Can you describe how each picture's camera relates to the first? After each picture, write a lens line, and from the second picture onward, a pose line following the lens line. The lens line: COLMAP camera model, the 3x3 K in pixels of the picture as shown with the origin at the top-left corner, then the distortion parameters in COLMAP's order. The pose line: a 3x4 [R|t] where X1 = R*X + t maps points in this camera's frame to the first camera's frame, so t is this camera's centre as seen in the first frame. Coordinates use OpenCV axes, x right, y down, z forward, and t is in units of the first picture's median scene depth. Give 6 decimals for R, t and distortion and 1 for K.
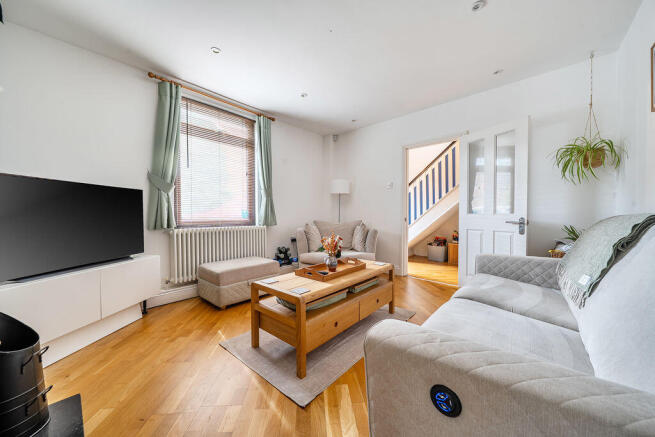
lens RADIAL K [[245.1, 0, 327.5], [0, 245.1, 218.5], [0, 0, 1]] dist [0.000806, 0.000085]
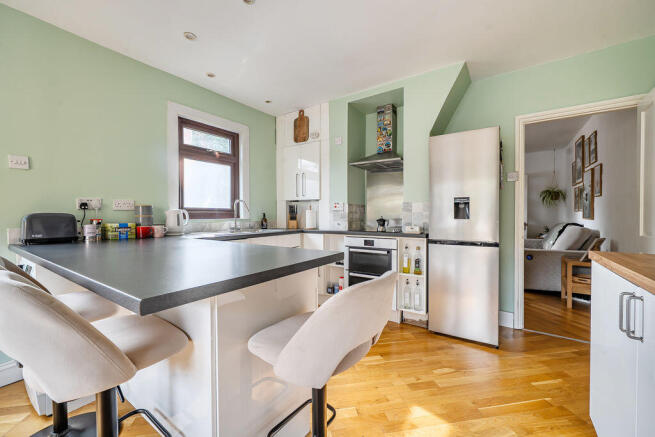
lens RADIAL K [[260.3, 0, 327.5], [0, 260.3, 218.5], [0, 0, 1]] dist [-0.000328, -0.000037]
pose [[0.995568, -0.004345, 0.093940, -1.329297], [0.004738, 0.999981, -0.003957, -0.042318], [-0.093921, 0.004385, 0.995570, -1.285401]]
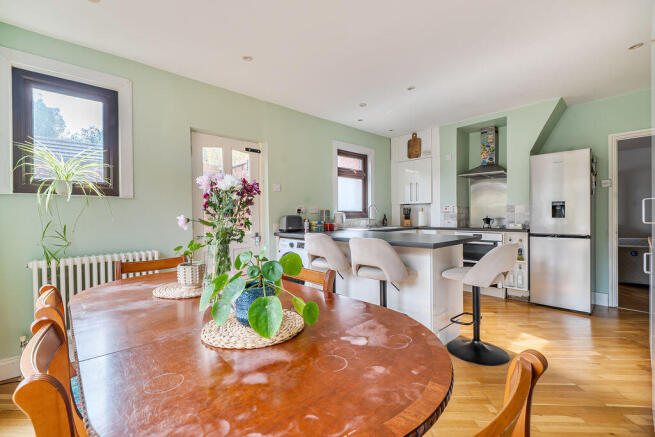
lens RADIAL K [[285.2, 0, 327.5], [0, 285.2, 218.5], [0, 0, 1]] dist [0.001560, -0.000093]
pose [[0.992012, -0.007972, -0.125890, -2.397544], [0.006859, 0.999933, -0.009272, -0.012864], [0.125955, 0.008334, 0.992001, -3.107586]]
